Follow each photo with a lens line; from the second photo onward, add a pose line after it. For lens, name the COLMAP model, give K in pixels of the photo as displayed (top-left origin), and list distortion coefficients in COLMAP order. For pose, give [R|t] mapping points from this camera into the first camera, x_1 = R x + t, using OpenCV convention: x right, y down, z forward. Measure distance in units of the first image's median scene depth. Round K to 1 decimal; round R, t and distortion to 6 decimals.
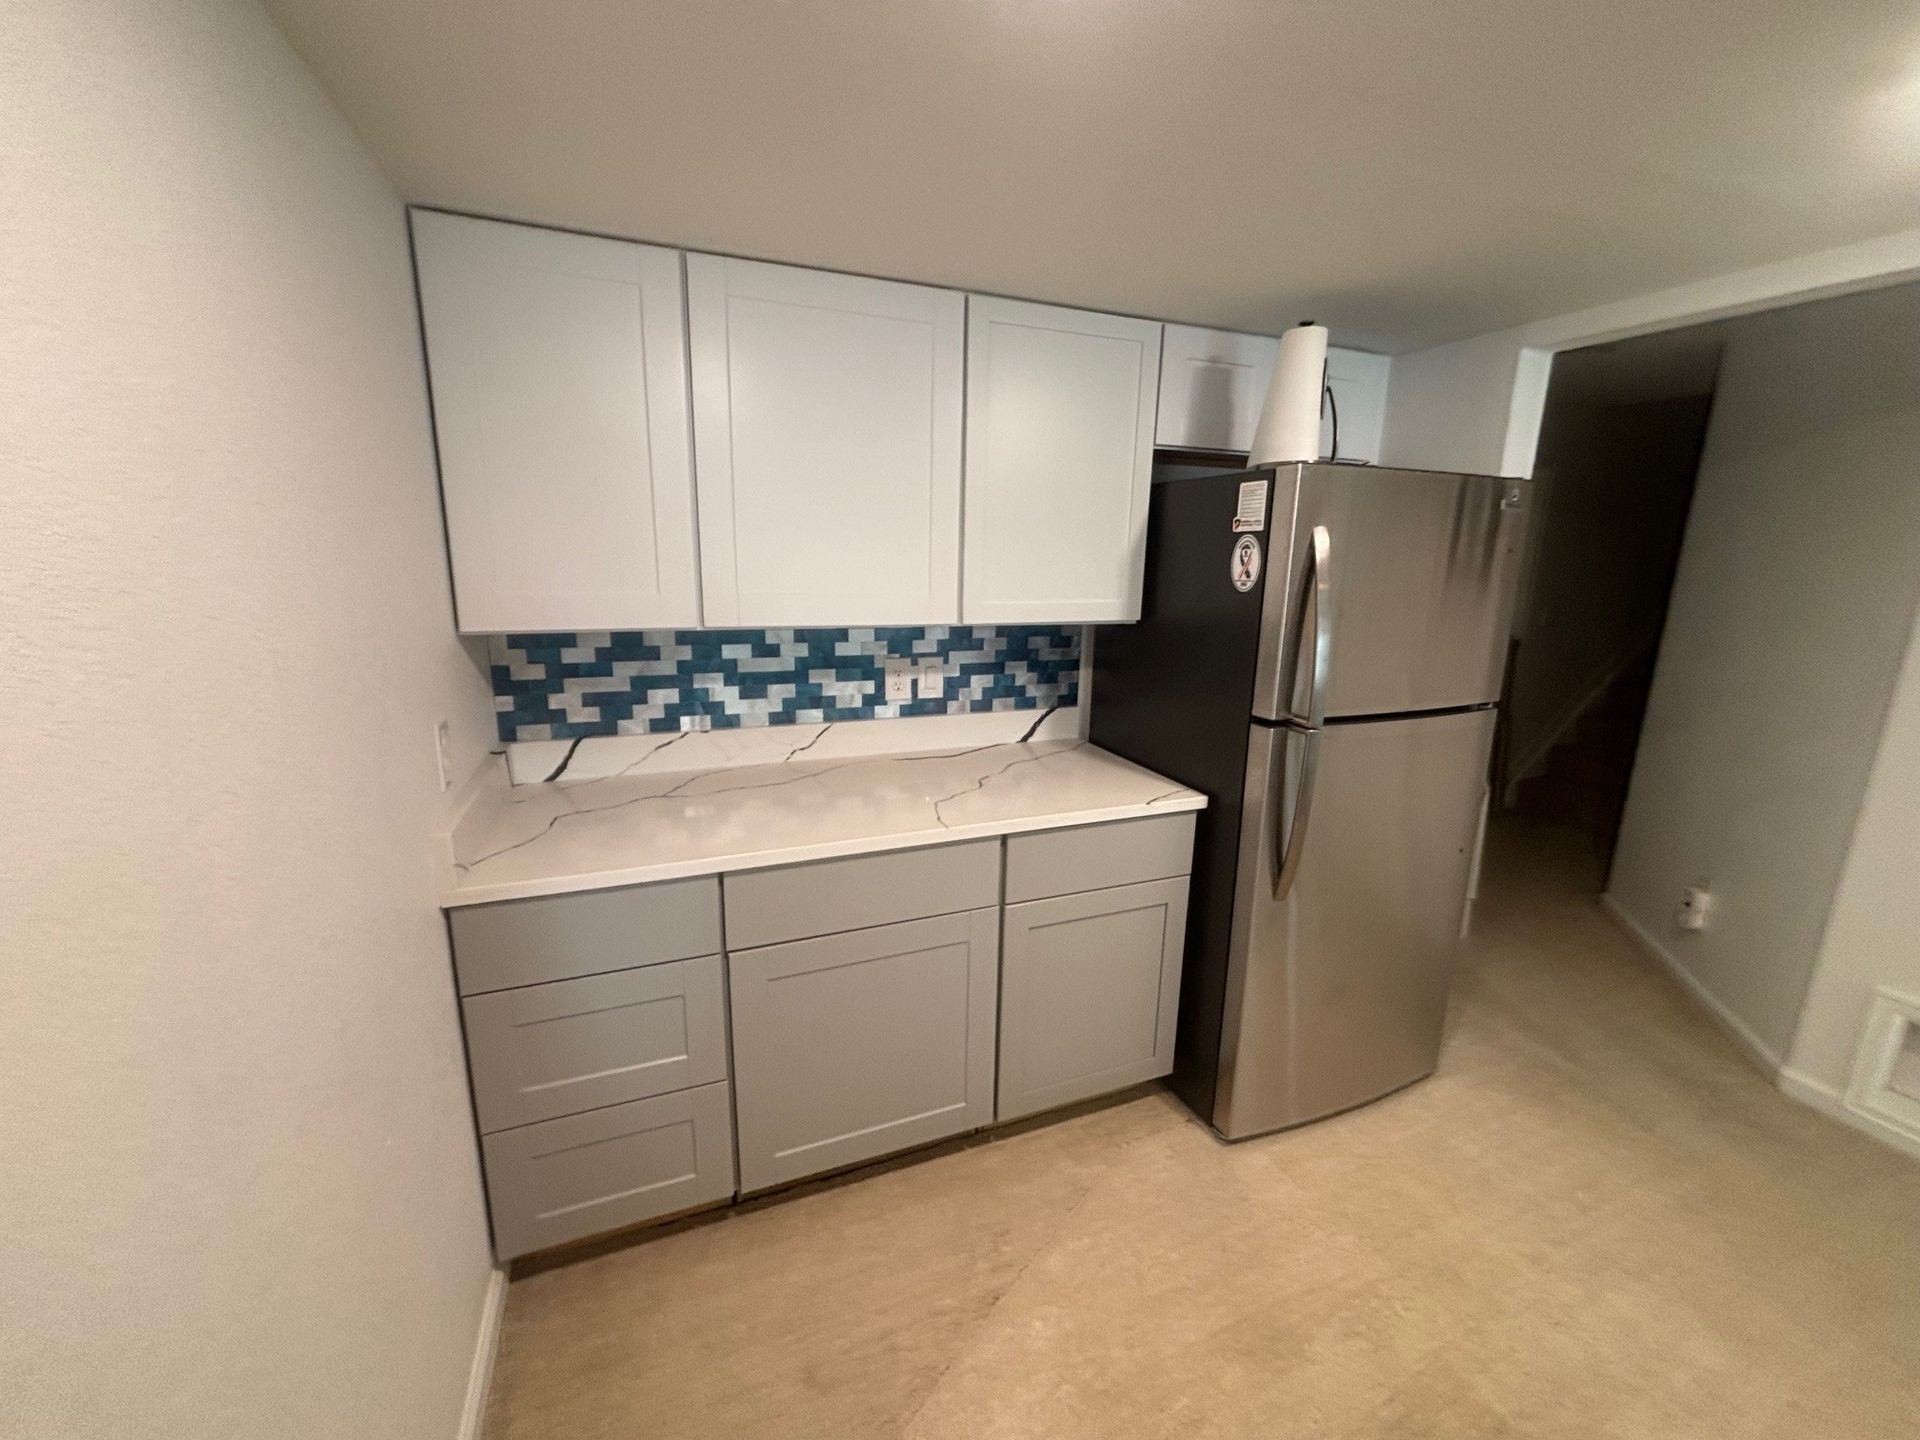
lens RADIAL K [[770.8, 0, 961.0], [0, 770.8, 718.4], [0, 0, 1]] dist [0.002833, 0.000046]
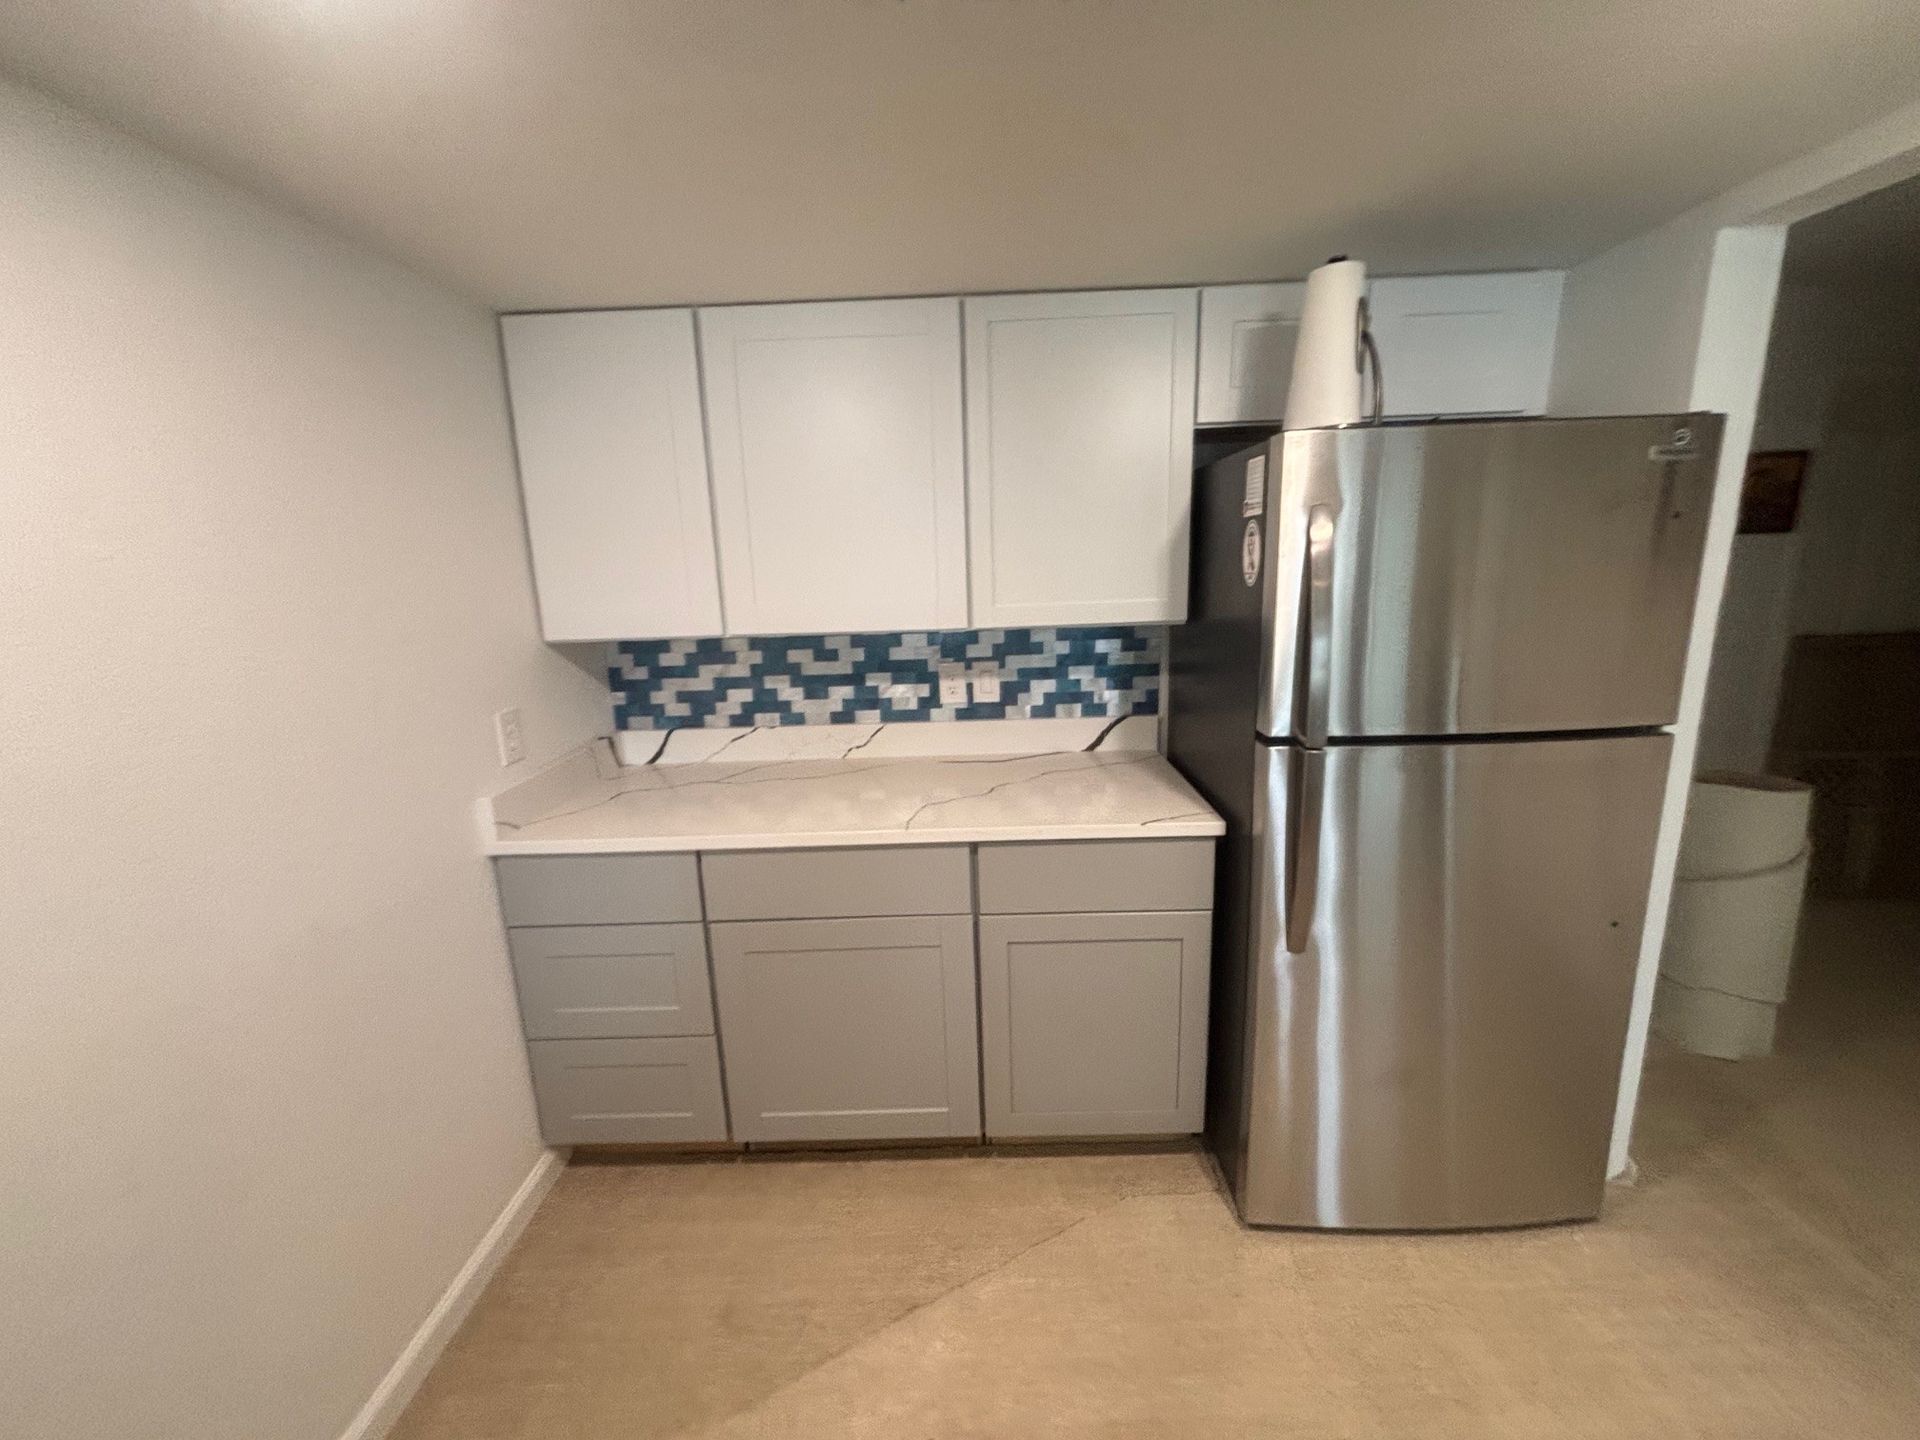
lens RADIAL K [[770.8, 0, 961.4], [0, 770.8, 717.6], [0, 0, 1]] dist [0.002833, 0.000046]
pose [[0.921805, 0.030634, -0.386441, 0.372010], [-0.032522, 0.999470, 0.001654, -0.008262], [0.386287, 0.011043, 0.922313, 0.078307]]
